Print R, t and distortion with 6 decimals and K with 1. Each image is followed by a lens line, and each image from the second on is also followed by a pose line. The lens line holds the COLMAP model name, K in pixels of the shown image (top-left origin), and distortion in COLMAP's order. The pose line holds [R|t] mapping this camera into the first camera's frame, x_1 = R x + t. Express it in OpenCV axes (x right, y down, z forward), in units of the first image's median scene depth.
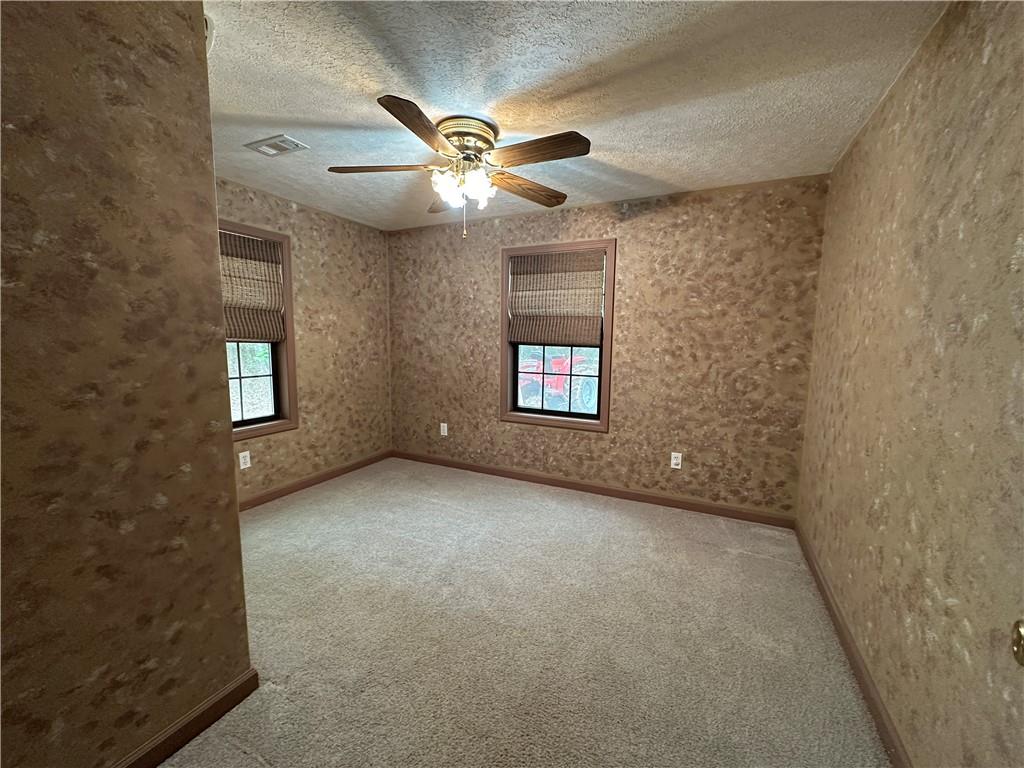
lens RADIAL K [[408.4, 0, 513.3], [0, 408.4, 384.2], [0, 0, 1]] dist [0.002879, -0.000361]
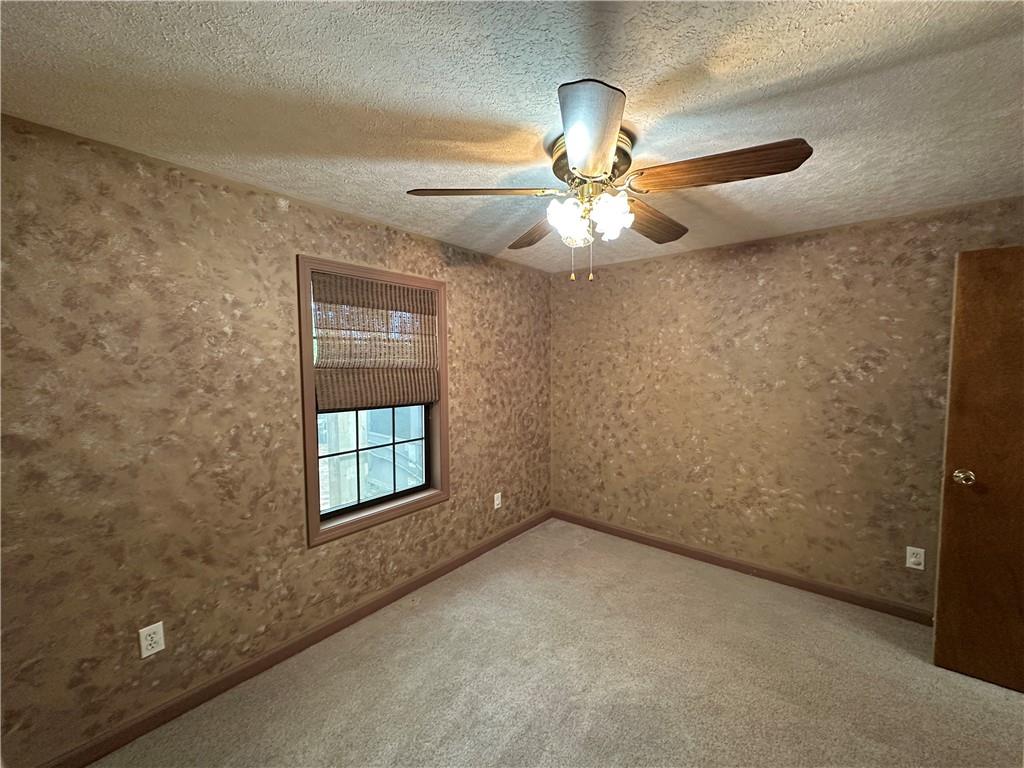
lens RADIAL K [[408.4, 0, 513.6], [0, 408.4, 384.8], [0, 0, 1]] dist [0.002879, -0.000361]
pose [[0.230390, -0.069108, 0.970641, -0.584784], [0.121726, 0.991687, 0.041714, -0.147494], [-0.965455, 0.108542, 0.236887, 0.643905]]
